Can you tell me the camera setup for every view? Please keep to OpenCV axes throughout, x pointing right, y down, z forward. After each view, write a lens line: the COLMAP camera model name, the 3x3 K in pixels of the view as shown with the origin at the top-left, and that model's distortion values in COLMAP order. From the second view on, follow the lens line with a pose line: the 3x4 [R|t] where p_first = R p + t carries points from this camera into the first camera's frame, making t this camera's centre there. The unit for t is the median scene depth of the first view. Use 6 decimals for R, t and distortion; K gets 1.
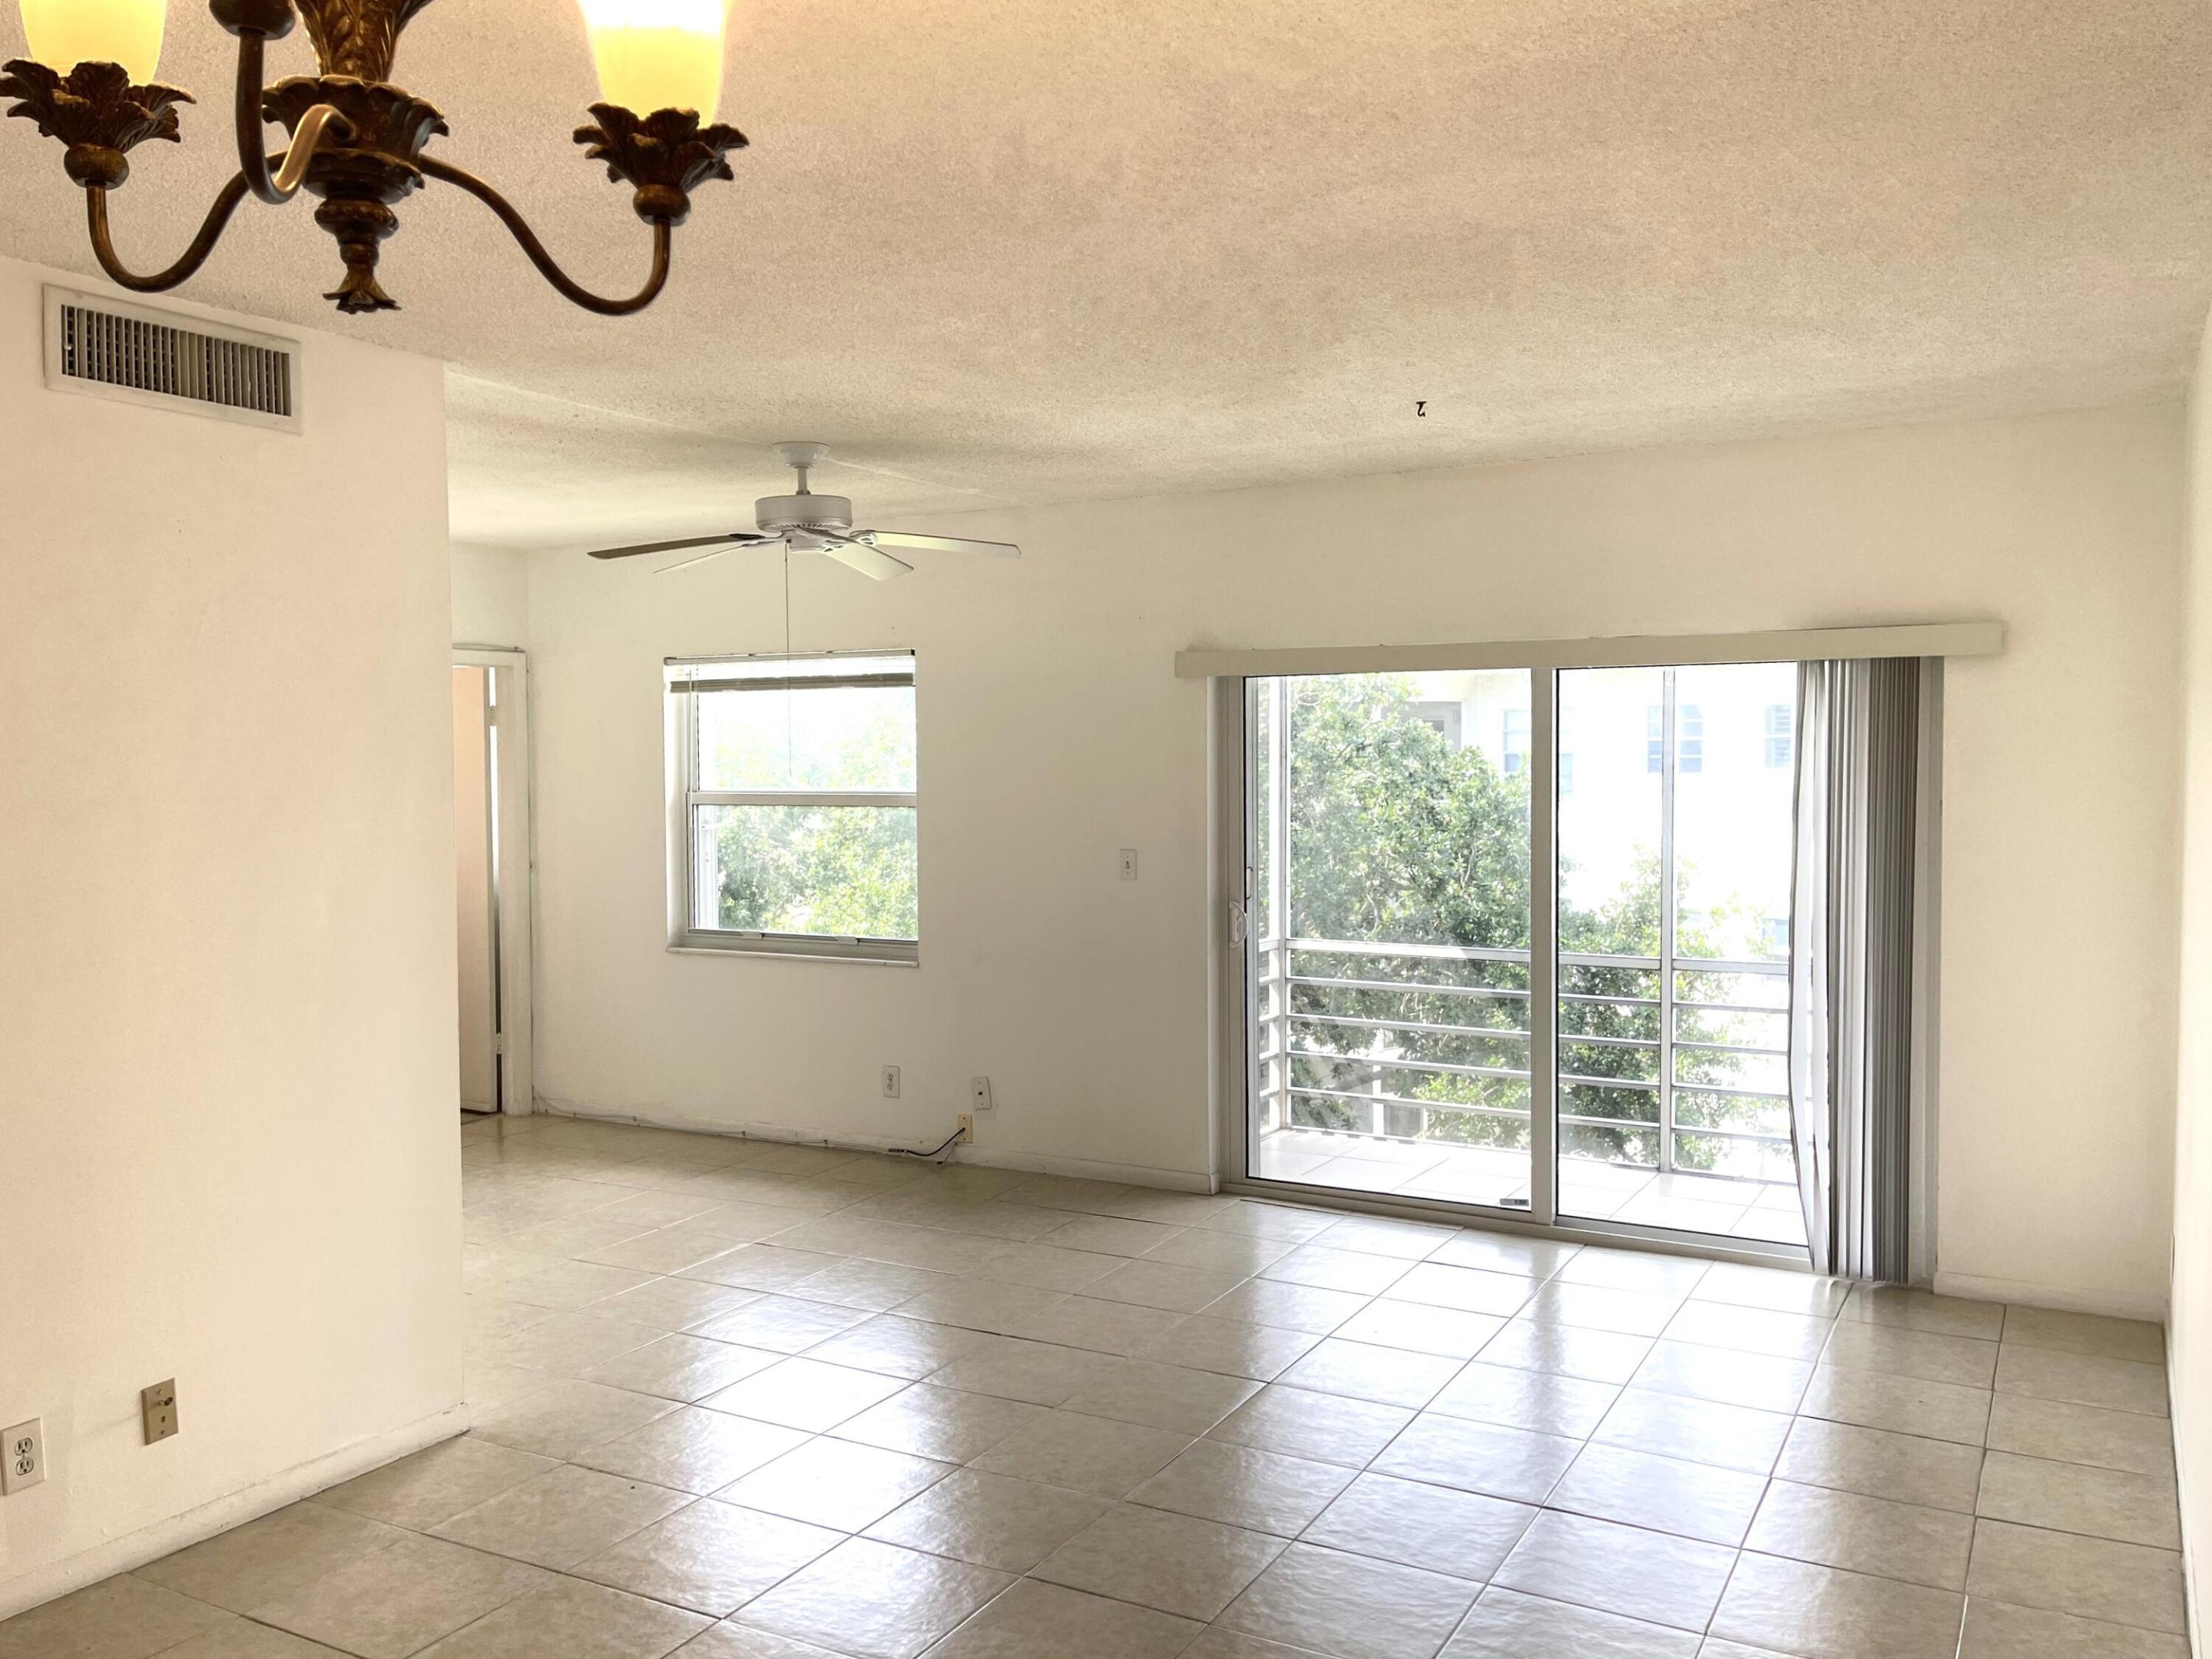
lens RADIAL K [[1761.0, 0, 1115.7], [0, 1761.0, 833.9], [0, 0, 1]] dist [0.072247, -0.079145]
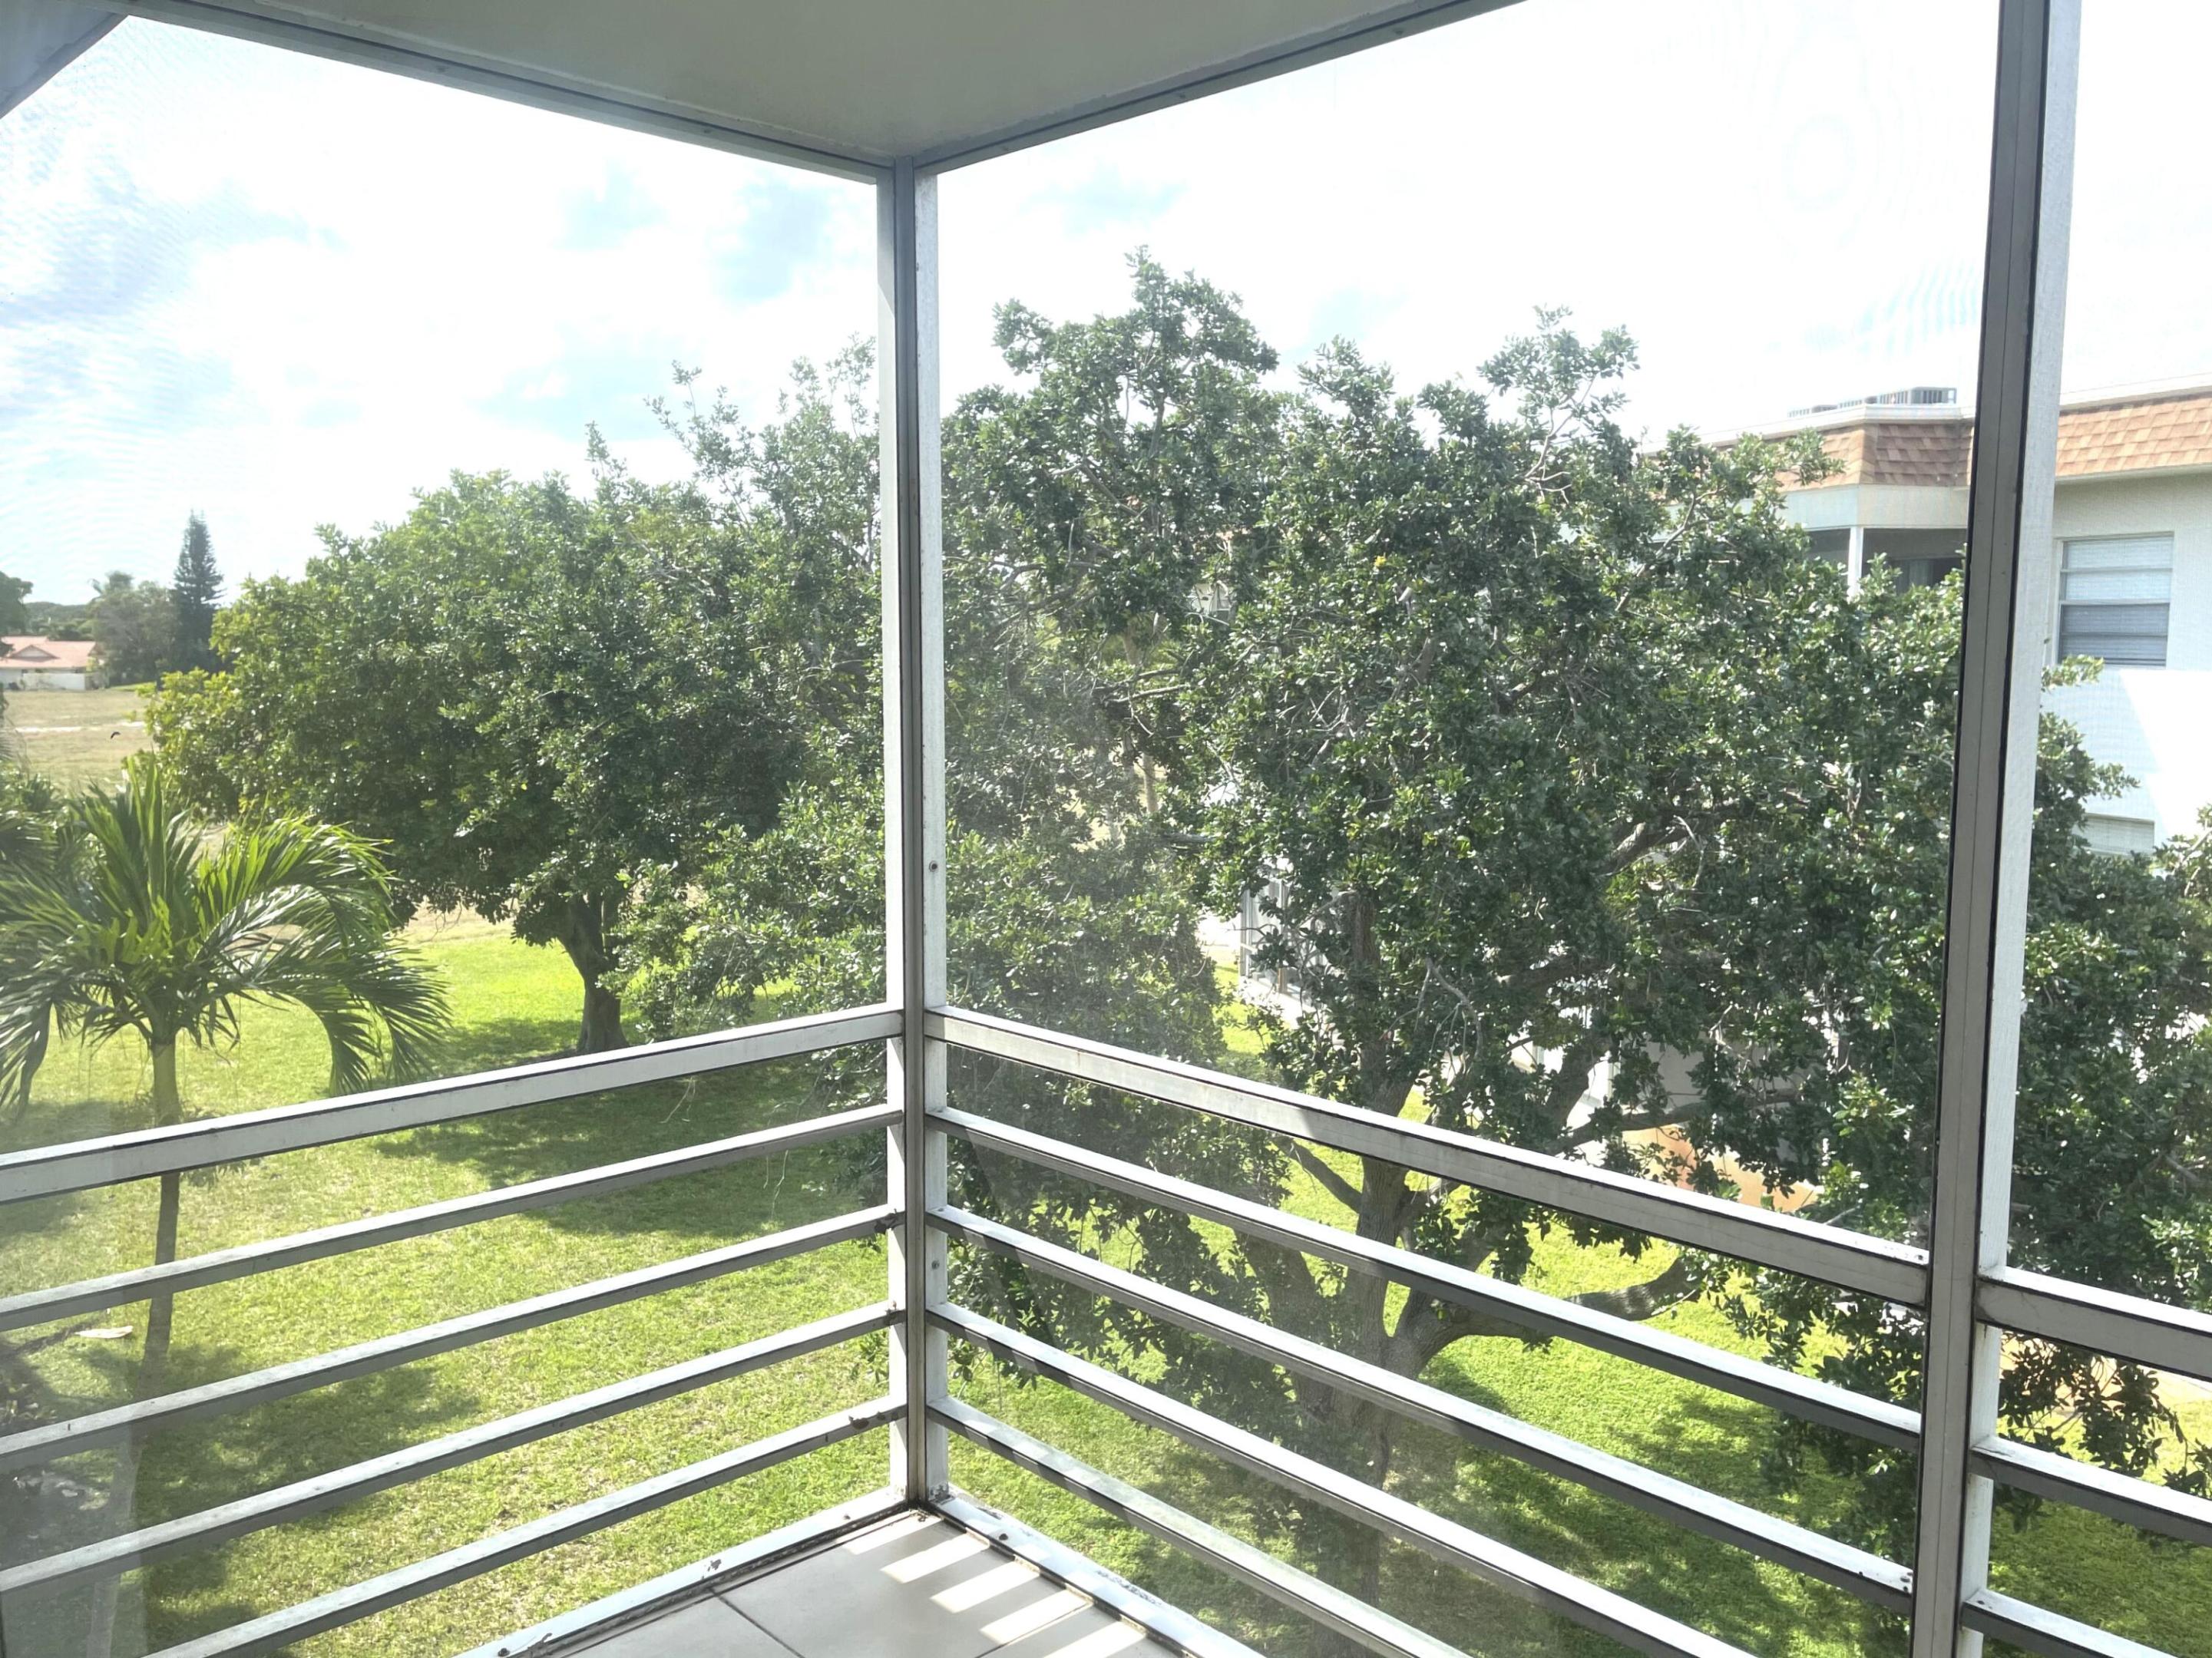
lens RADIAL K [[1760.8, 0, 1105.8], [0, 1760.8, 827.6], [0, 0, 1]] dist [0.072247, -0.079145]
pose [[0.951930, 0.039308, -0.303783, 0.244534], [-0.017900, 0.997176, 0.072938, -0.007216], [0.305792, -0.063994, 0.949945, 0.657864]]
